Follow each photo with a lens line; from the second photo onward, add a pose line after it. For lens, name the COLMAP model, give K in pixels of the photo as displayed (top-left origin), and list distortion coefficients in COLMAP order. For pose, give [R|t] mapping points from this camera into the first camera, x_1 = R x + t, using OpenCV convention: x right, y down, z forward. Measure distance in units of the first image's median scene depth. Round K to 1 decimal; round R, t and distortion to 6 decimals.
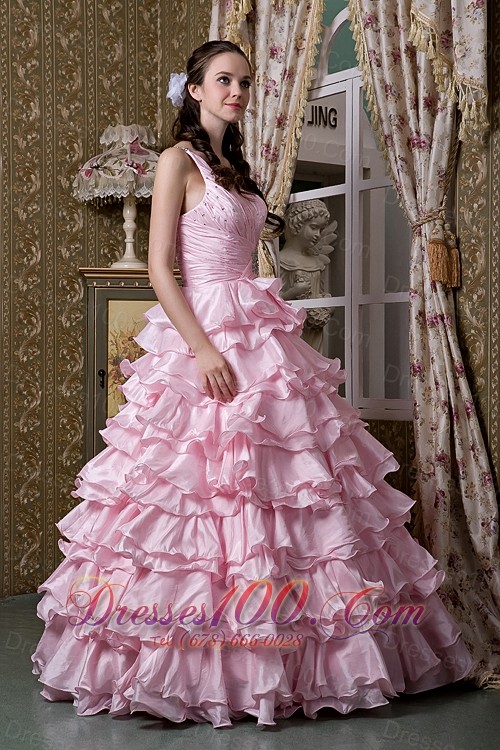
lens RADIAL K [[1353.9, 0, 250.0], [0, 1353.9, 375.0], [0, 0, 1]] dist [0.086196, 0.052331]
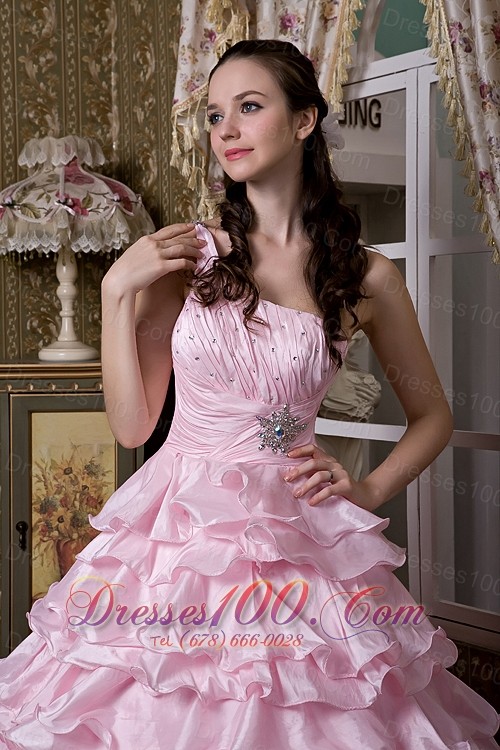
lens RADIAL K [[1425.7, 0, 250.0], [0, 1425.7, 375.0], [0, 0, 1]] dist [0.144238, 0.032232]
pose [[0.999896, -0.008892, -0.011385, 0.006705], [0.009188, 0.999614, 0.026216, -0.089481], [0.011147, -0.026318, 0.999591, 0.323700]]
